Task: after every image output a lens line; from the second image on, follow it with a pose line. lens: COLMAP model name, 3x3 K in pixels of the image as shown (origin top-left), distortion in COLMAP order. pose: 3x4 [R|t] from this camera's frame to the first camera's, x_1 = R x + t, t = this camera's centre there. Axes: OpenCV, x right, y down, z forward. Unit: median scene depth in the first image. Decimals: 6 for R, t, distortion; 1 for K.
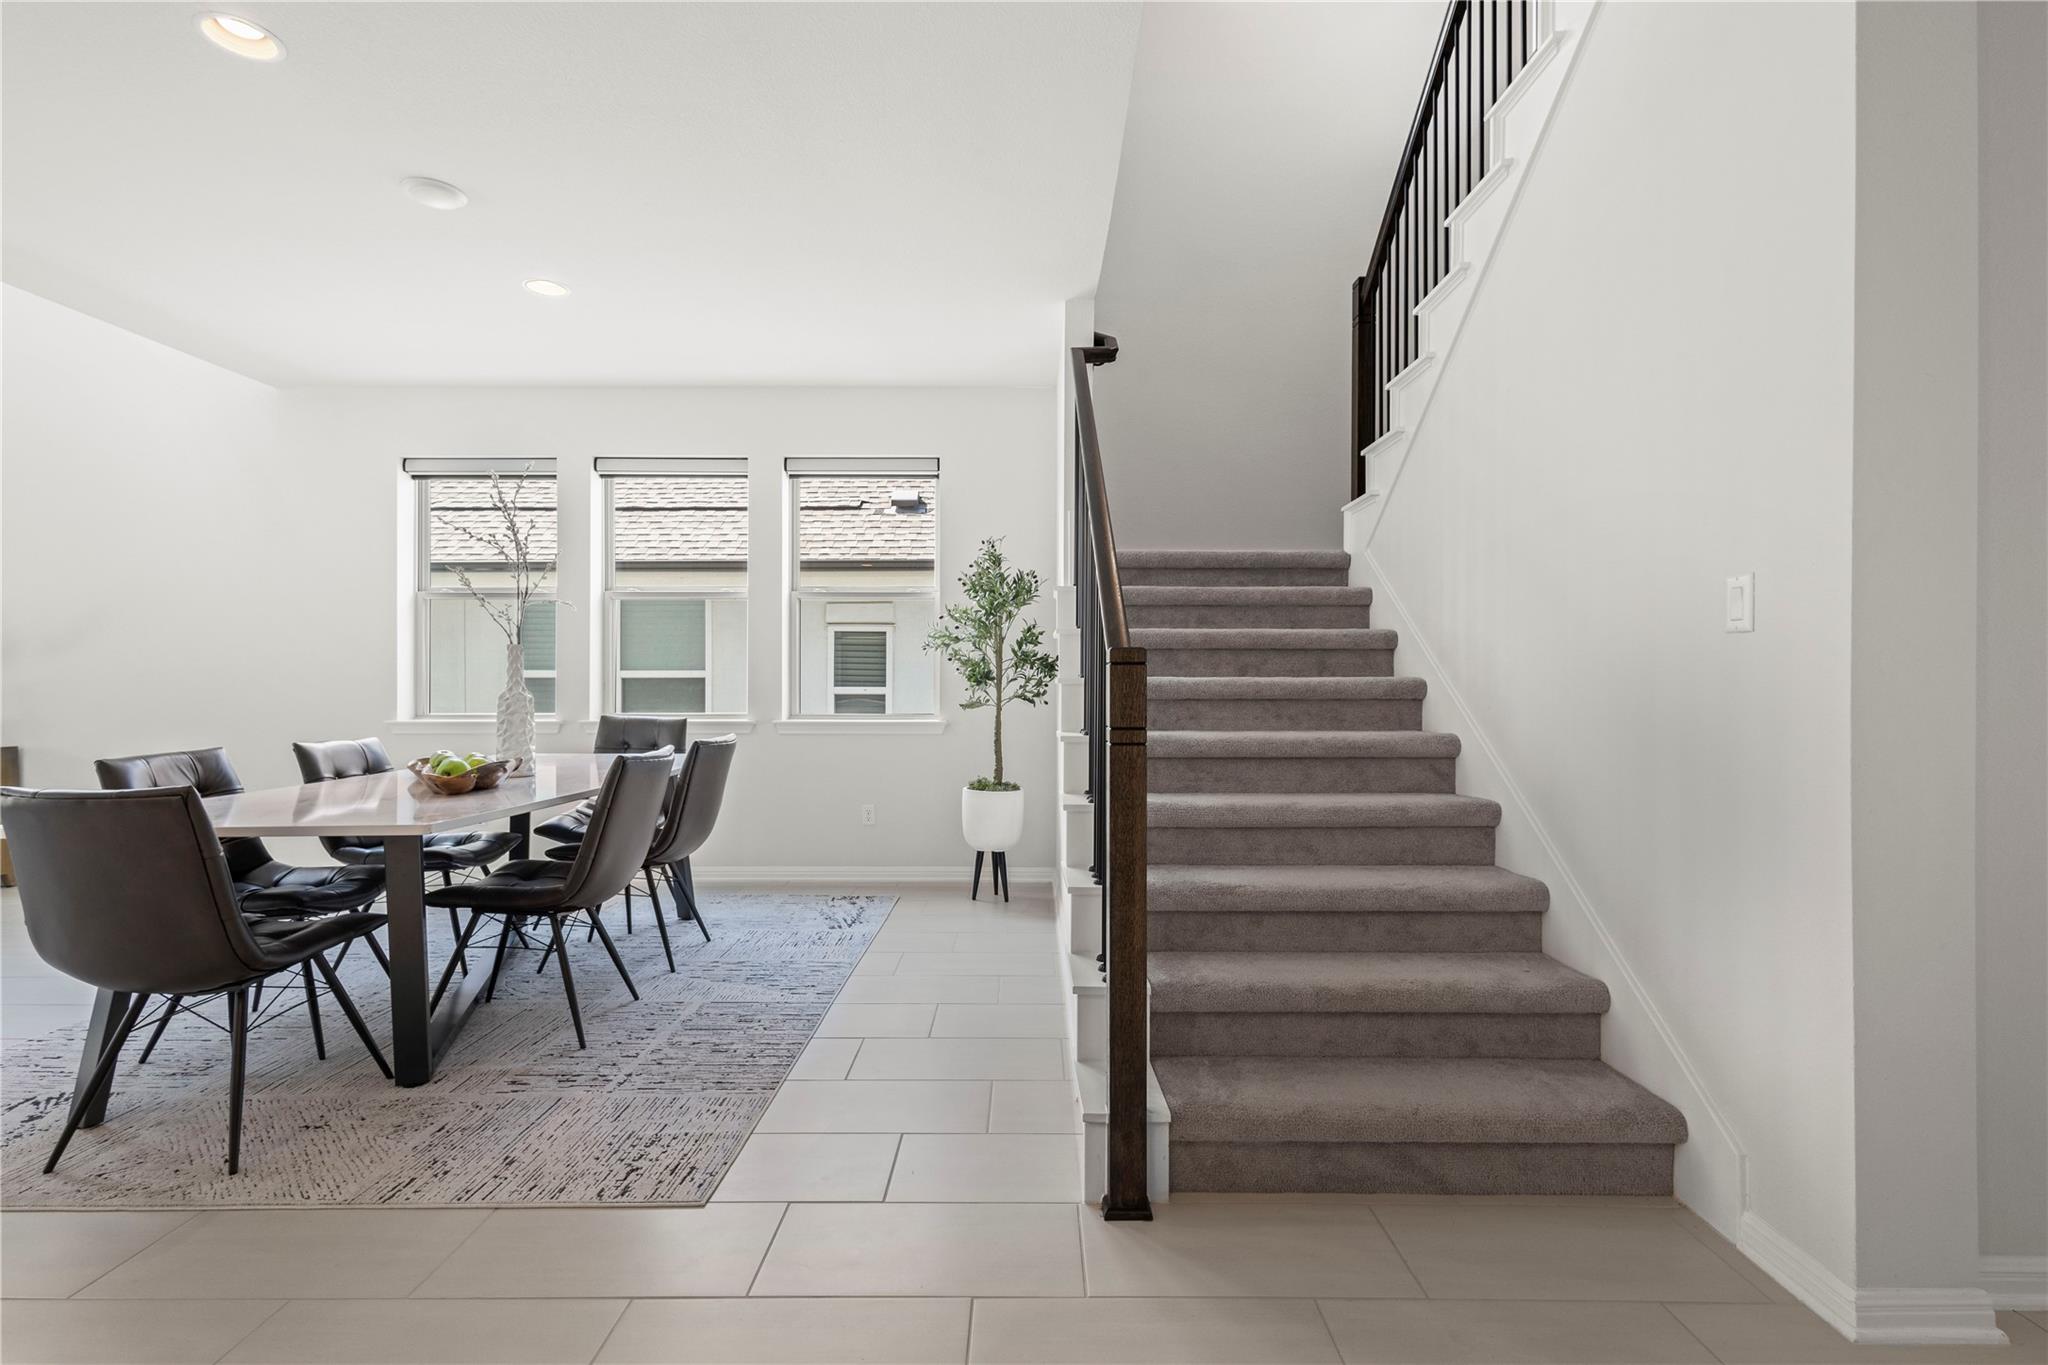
lens RADIAL K [[940.5, 0, 1024.0], [0, 940.5, 682.5], [0, 0, 1]] dist [0.003564, 0.000061]
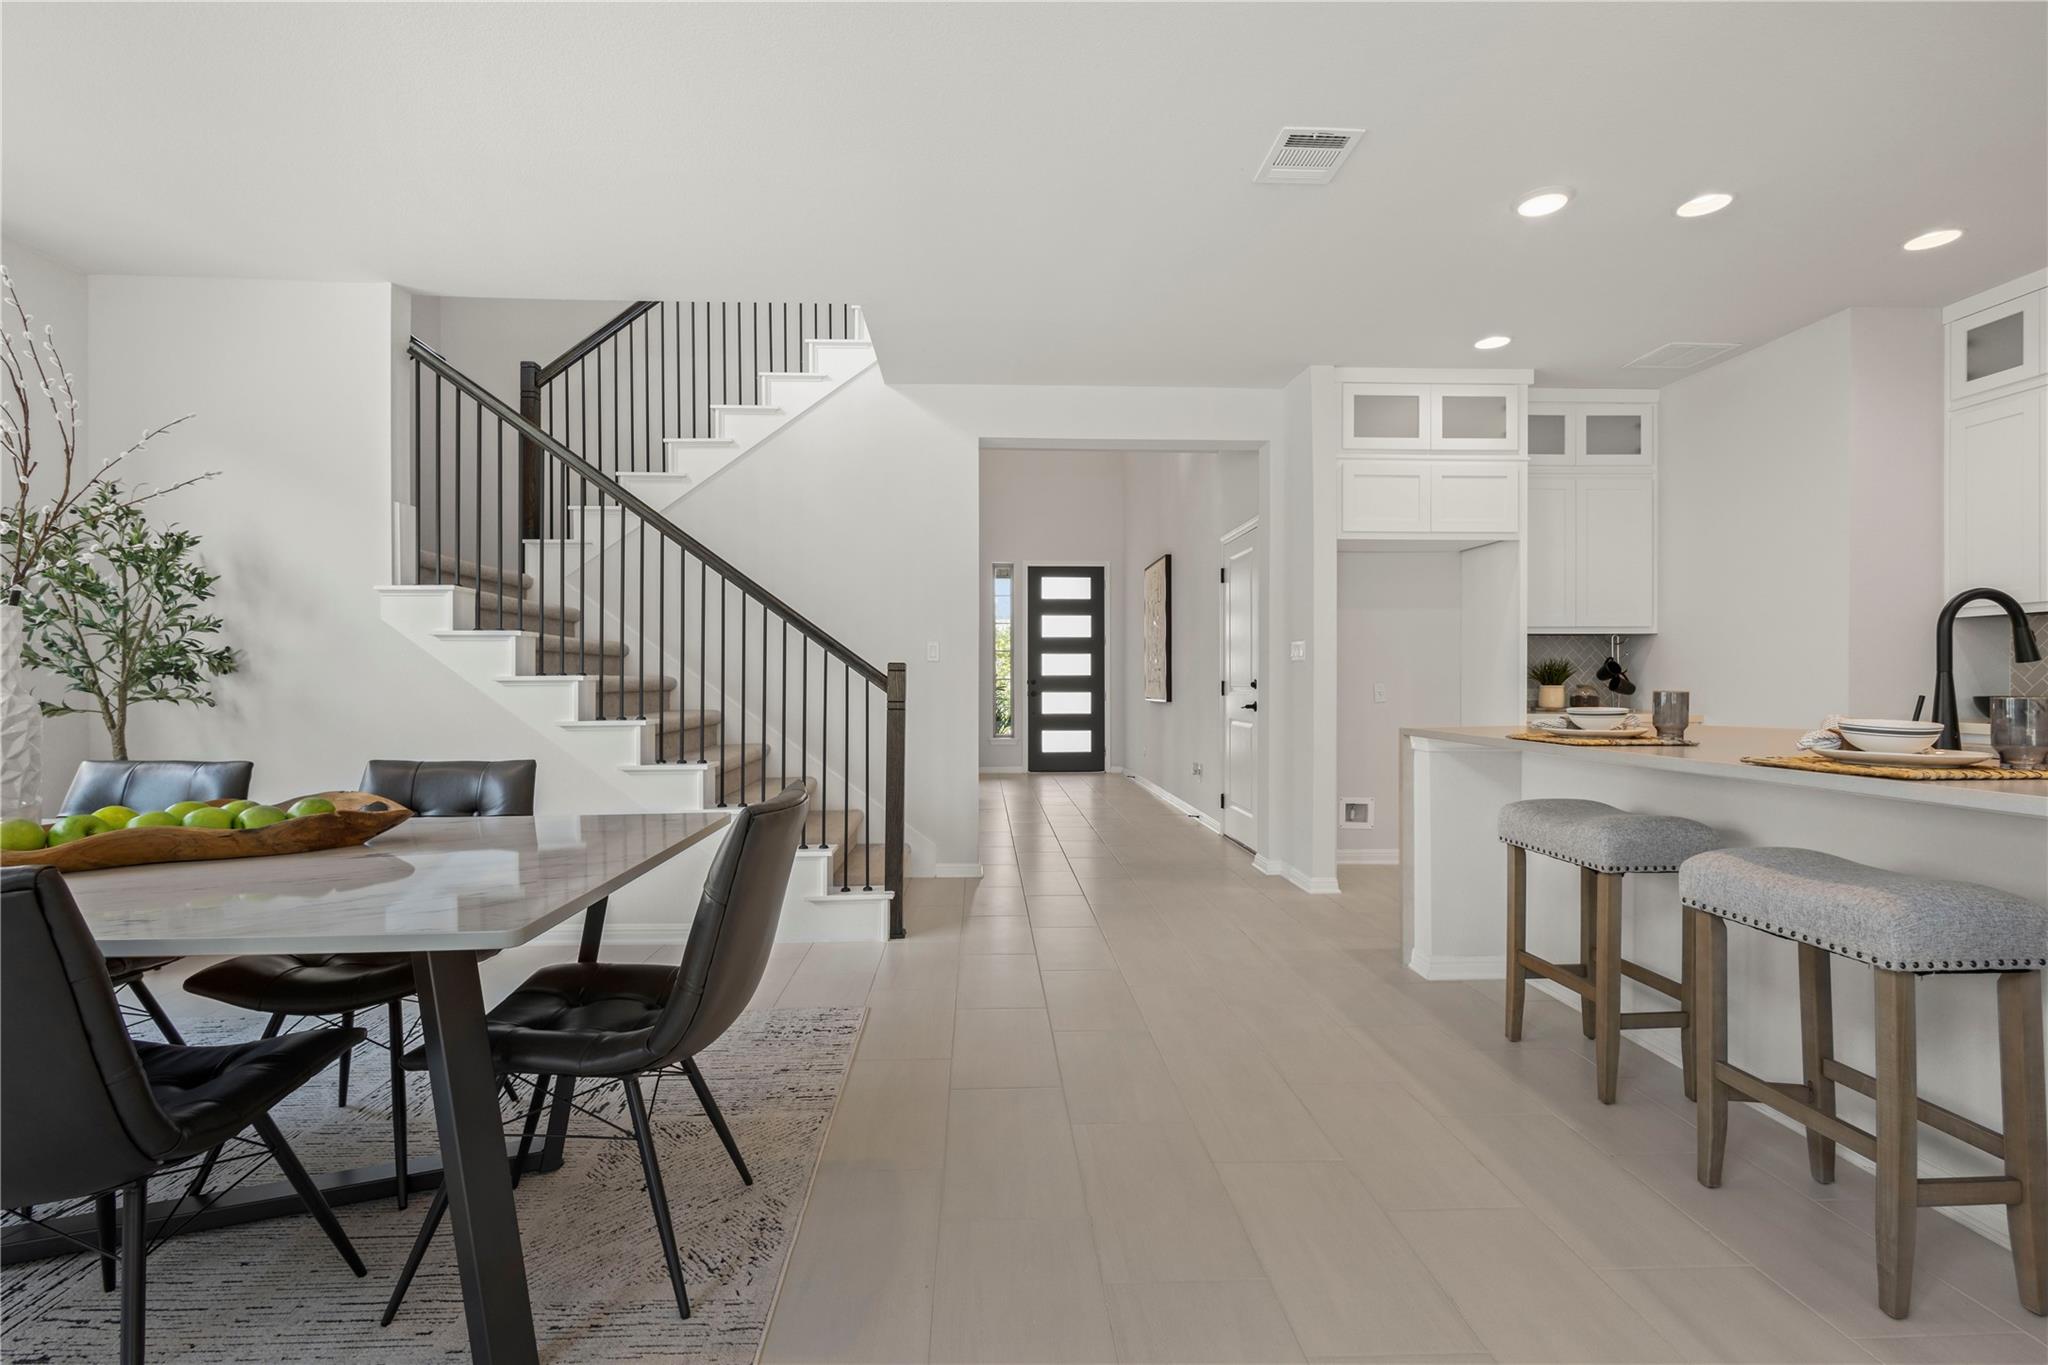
lens RADIAL K [[940.5, 0, 1024.0], [0, 940.5, 682.5], [0, 0, 1]] dist [0.003564, 0.000061]
pose [[-0.052018, -0.009178, 0.998604, -1.817489], [-0.016112, 0.999835, 0.008350, -0.028954], [-0.998516, -0.015655, -0.052157, 0.750226]]
